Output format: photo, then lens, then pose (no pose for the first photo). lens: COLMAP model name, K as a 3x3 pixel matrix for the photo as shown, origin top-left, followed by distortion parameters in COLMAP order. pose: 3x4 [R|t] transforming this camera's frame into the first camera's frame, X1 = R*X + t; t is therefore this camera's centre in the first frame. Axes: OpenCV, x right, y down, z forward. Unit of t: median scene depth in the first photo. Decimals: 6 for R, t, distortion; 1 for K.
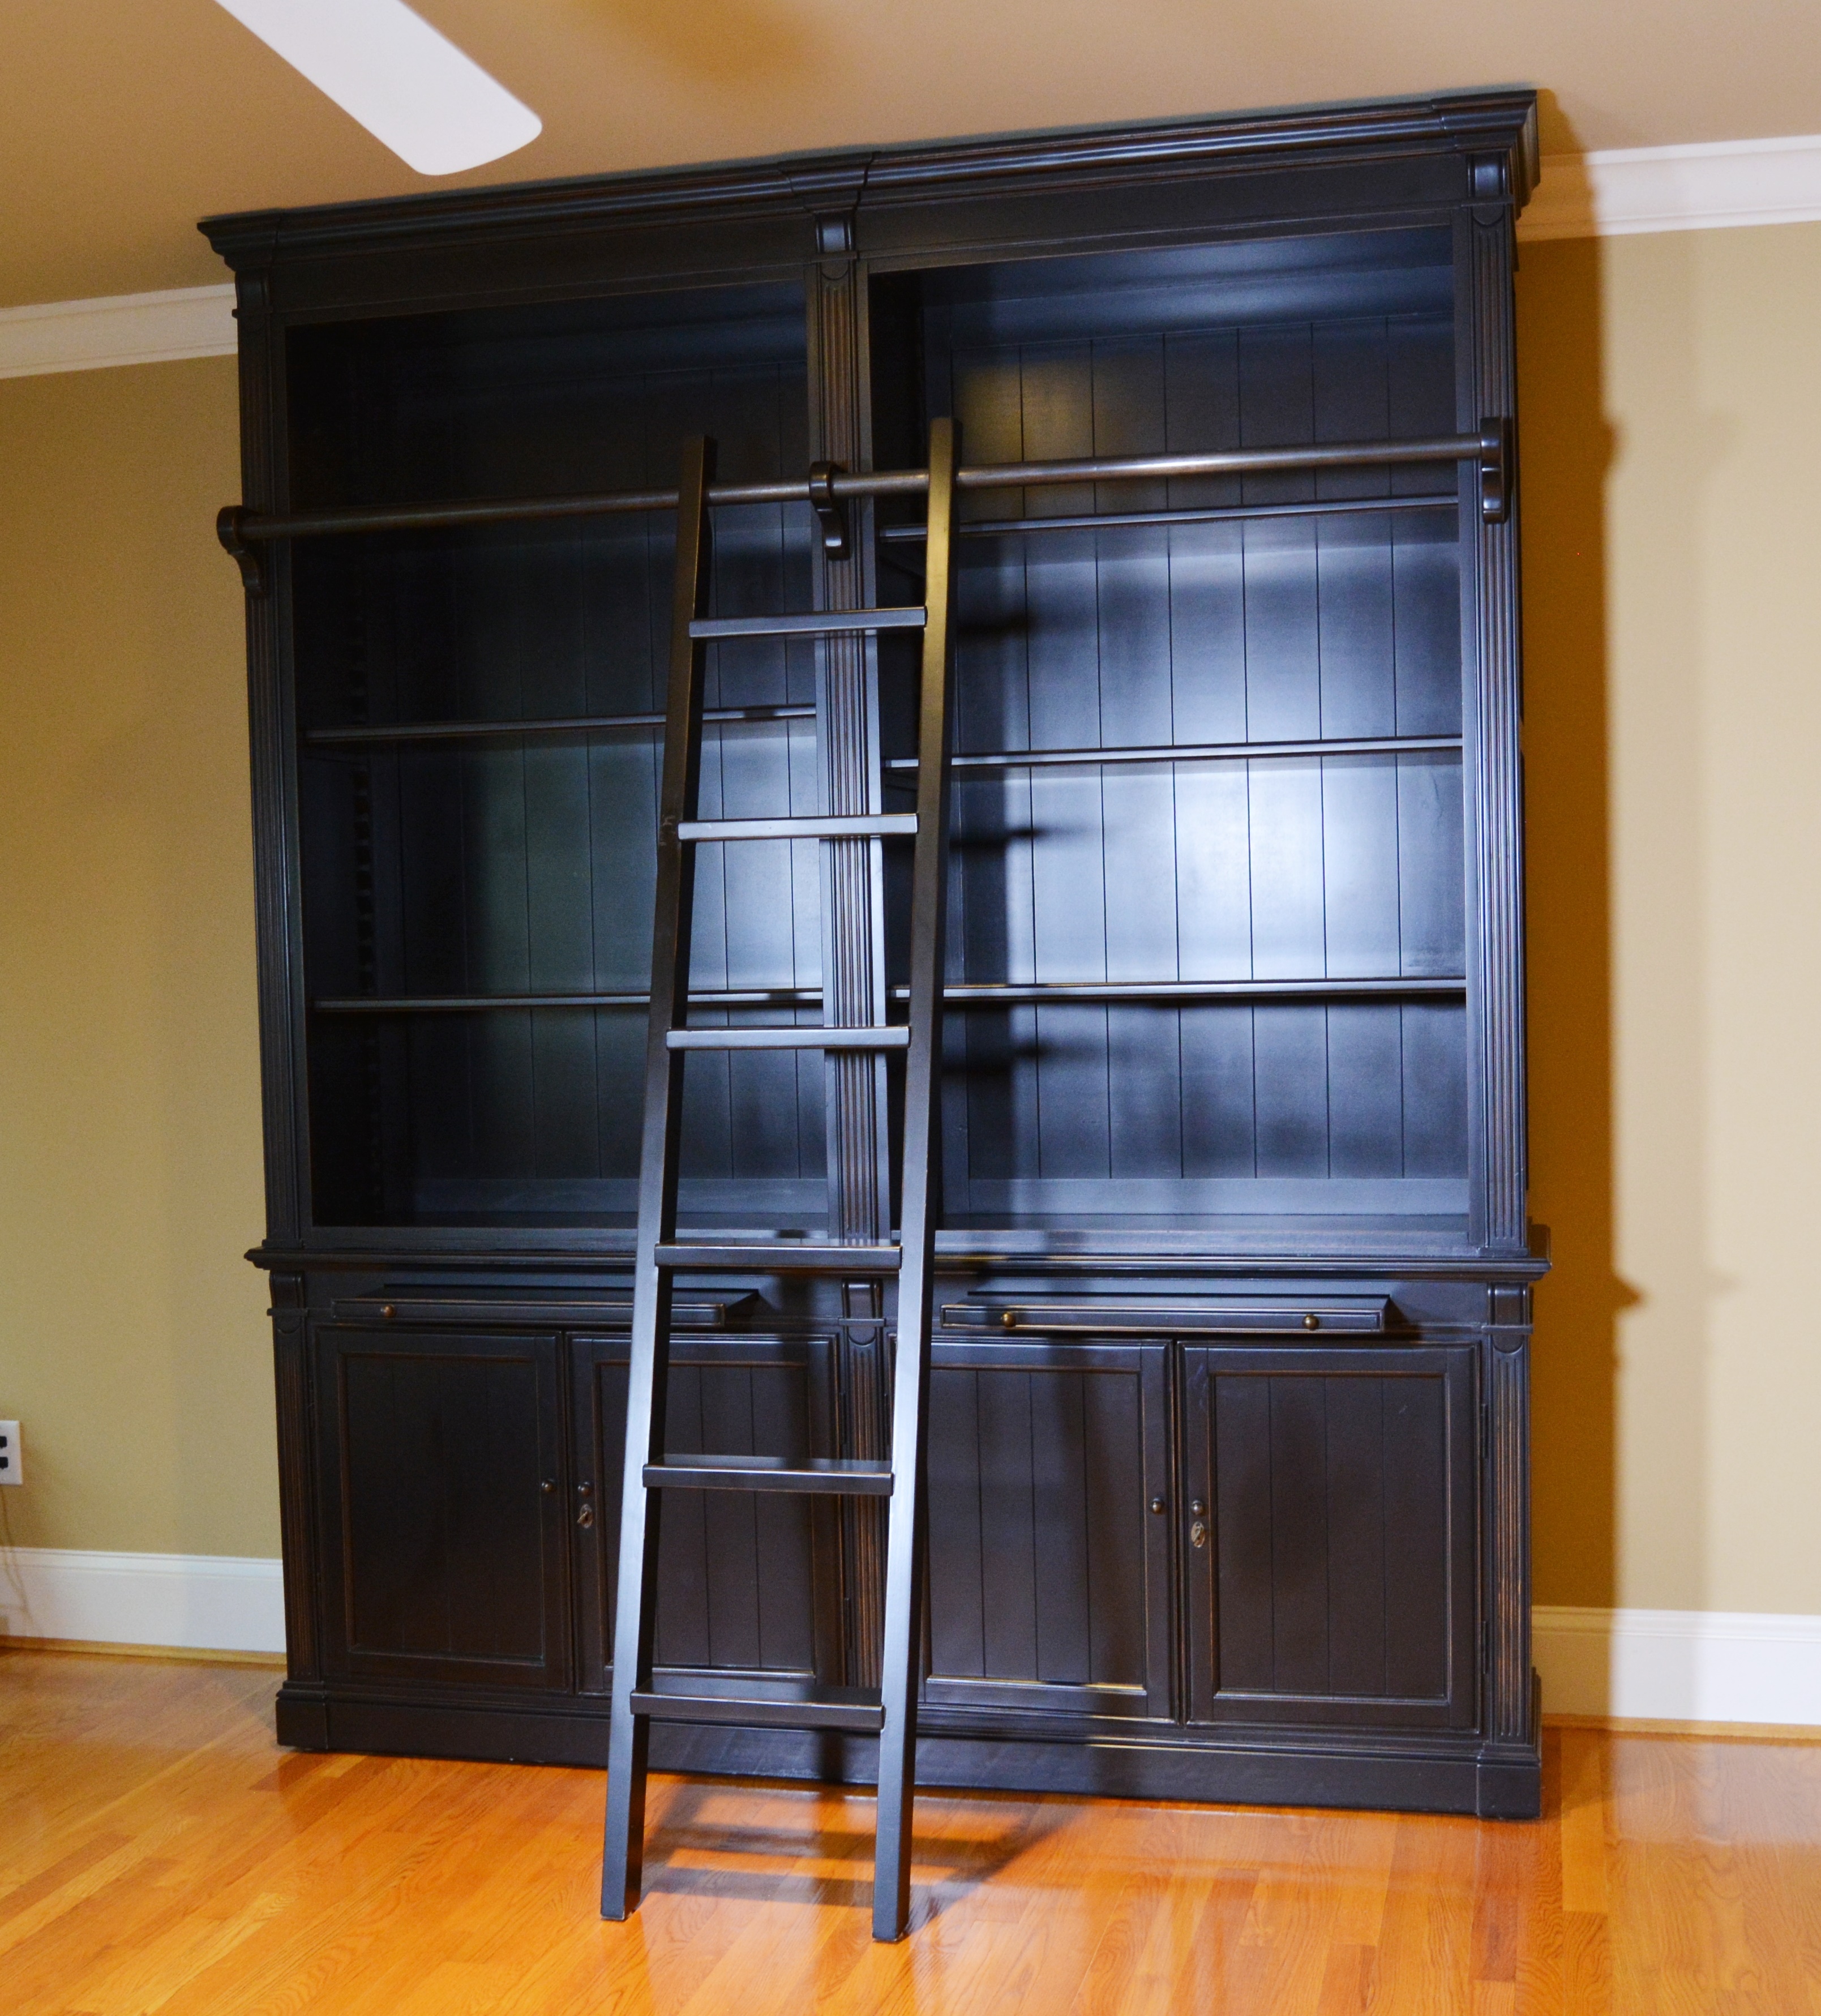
lens RADIAL K [[2616.4, 0, 908.7], [0, 2616.4, 1046.5], [0, 0, 1]] dist [-0.006764, -0.370668]
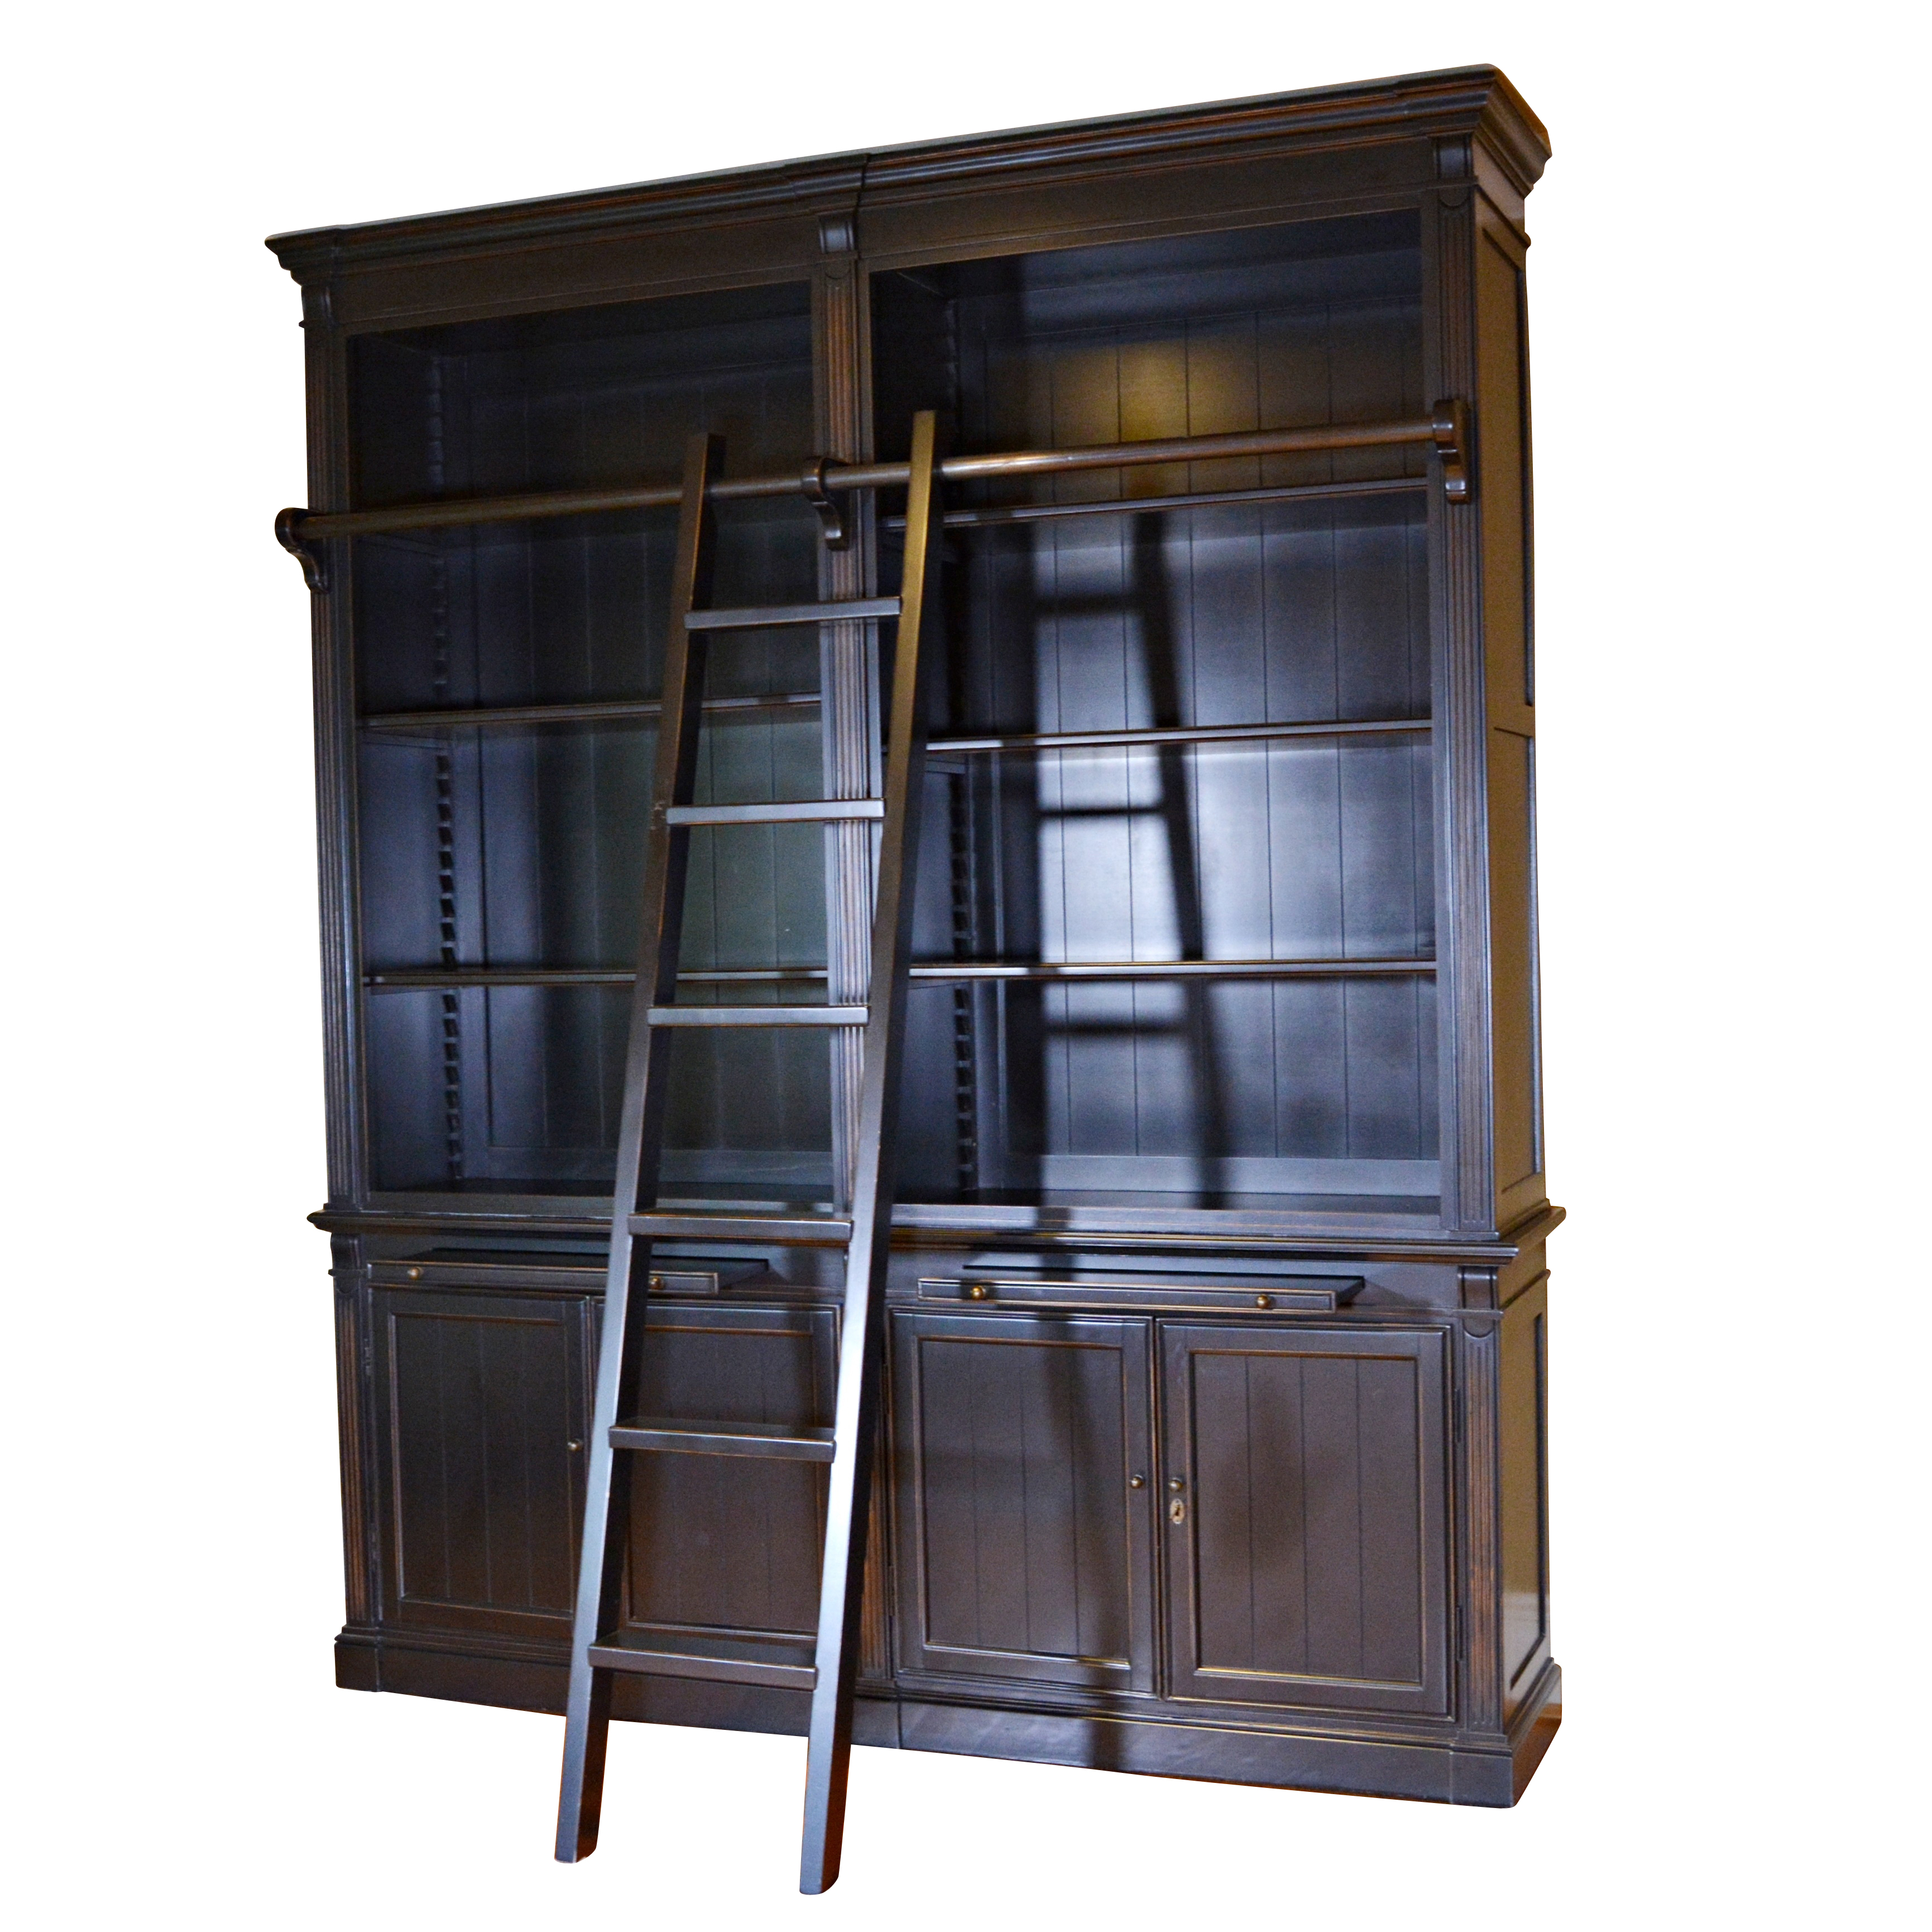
lens RADIAL K [[2673.2, 0, 966.0], [0, 2673.2, 966.0], [0, 0, 1]] dist [0.021097, -0.635736]
pose [[0.991065, 0.004340, -0.133312, 0.165368], [-0.006761, 0.999820, -0.017716, -0.004456], [0.133212, 0.018459, 0.990916, -0.033223]]
